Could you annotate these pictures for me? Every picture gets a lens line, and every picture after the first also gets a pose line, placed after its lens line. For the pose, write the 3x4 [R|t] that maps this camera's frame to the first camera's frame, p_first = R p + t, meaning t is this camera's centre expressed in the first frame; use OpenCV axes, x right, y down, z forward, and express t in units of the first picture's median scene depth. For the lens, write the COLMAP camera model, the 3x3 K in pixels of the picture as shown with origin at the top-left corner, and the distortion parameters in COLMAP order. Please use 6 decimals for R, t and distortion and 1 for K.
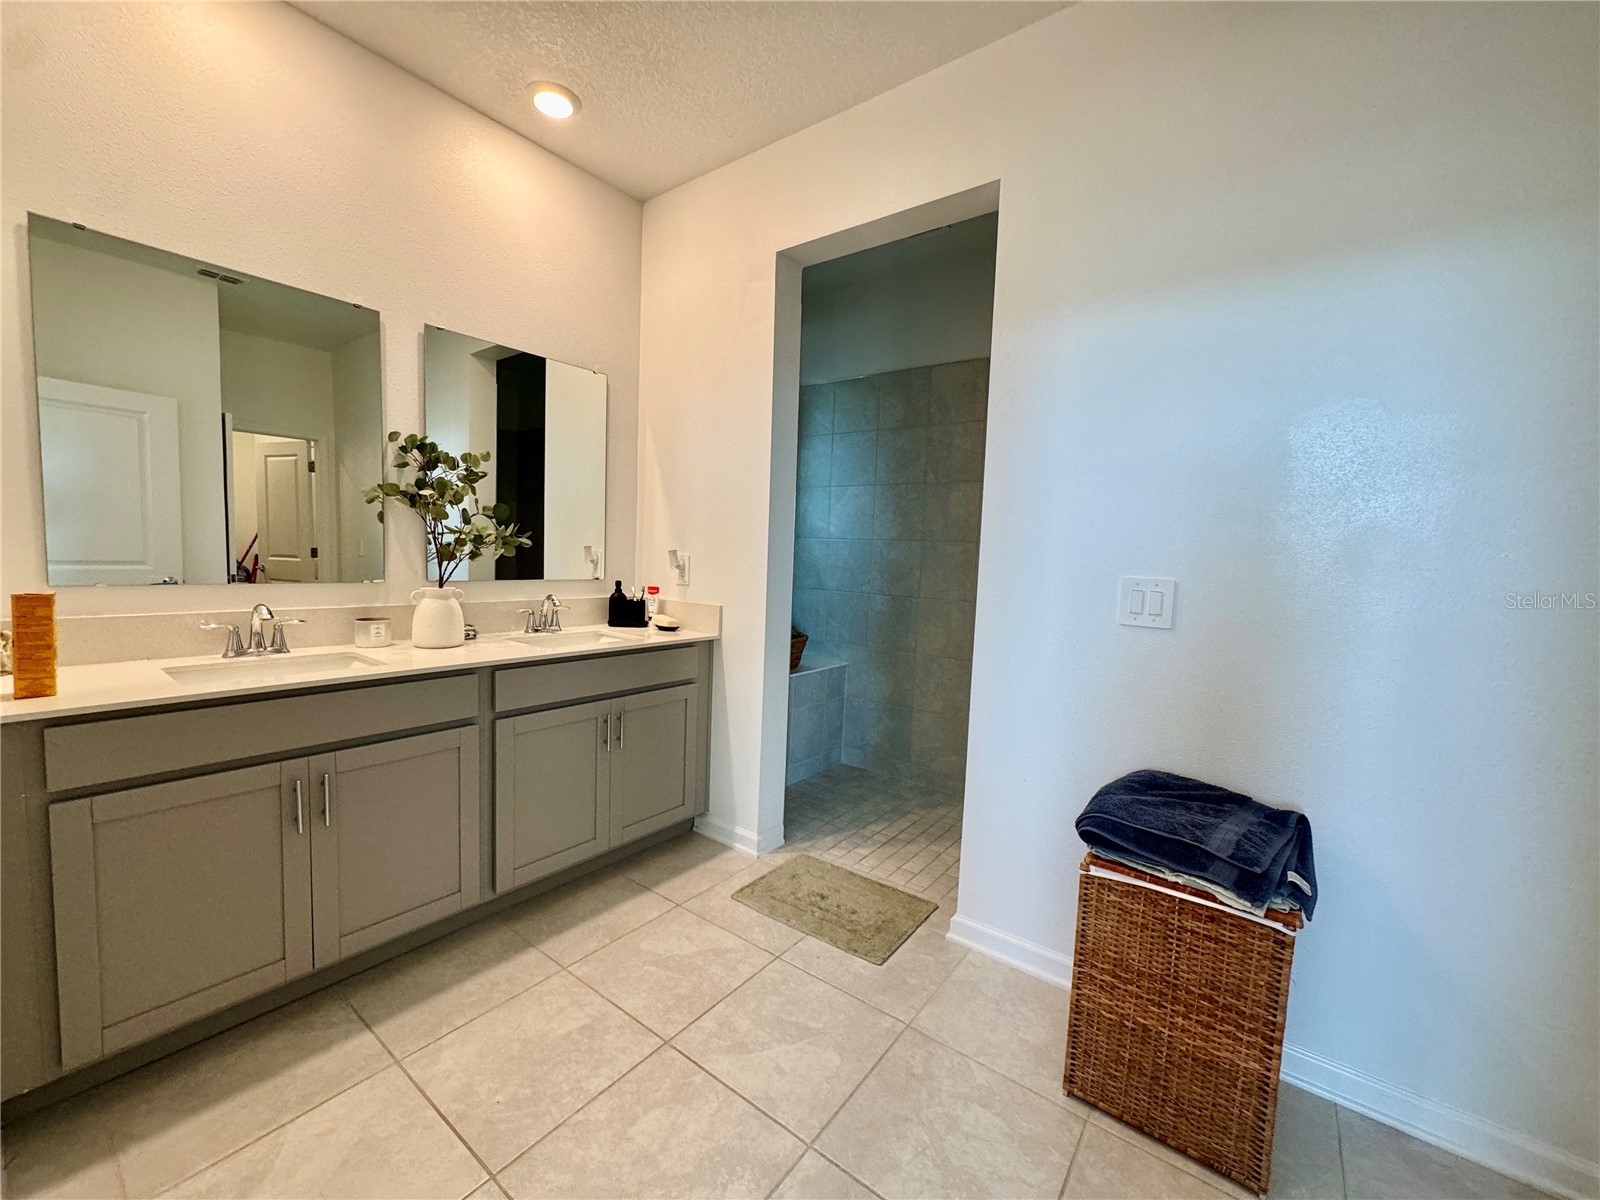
lens RADIAL K [[639.8, 0, 800.0], [0, 639.8, 600.0], [0, 0, 1]] dist [-0.001261, -0.000094]
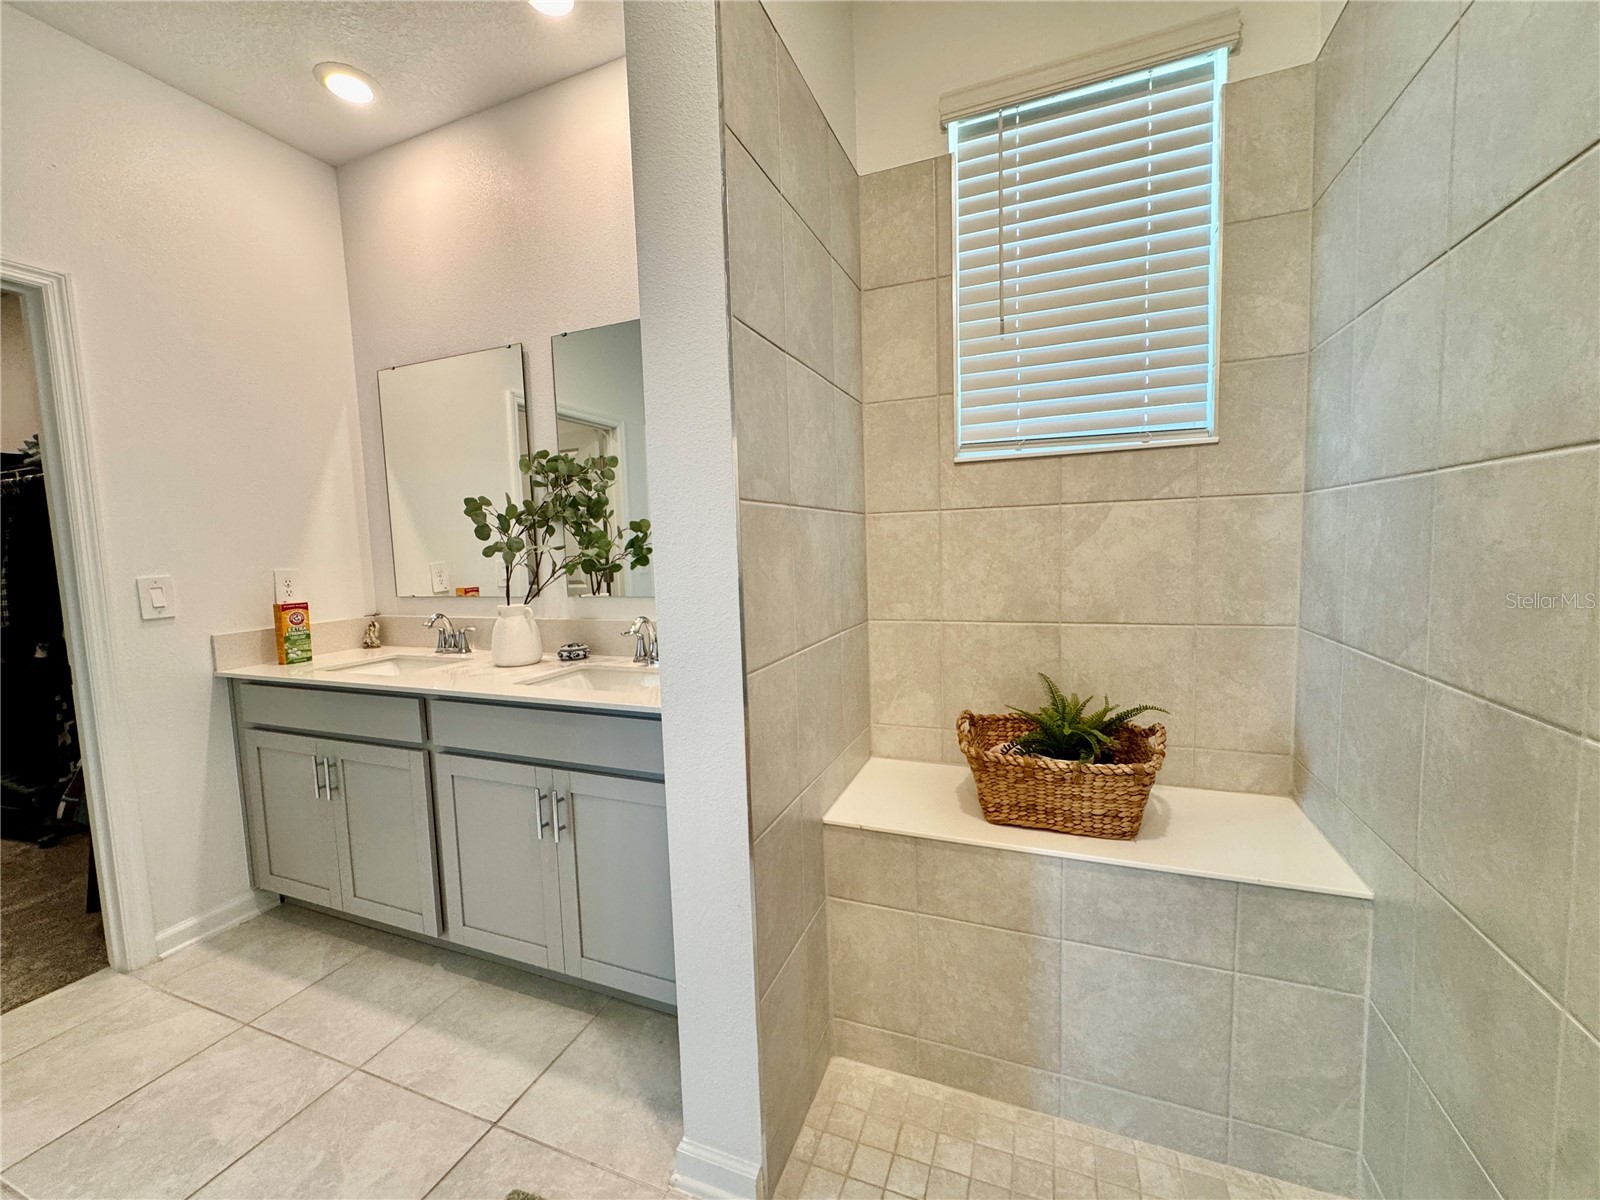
lens RADIAL K [[639.8, 0, 800.0], [0, 639.8, 600.0], [0, 0, 1]] dist [-0.001261, -0.000094]
pose [[0.264053, 0.044490, -0.963481, 0.536357], [-0.028492, 0.998859, 0.038315, -0.080488], [0.964087, 0.017334, 0.265020, 1.261101]]
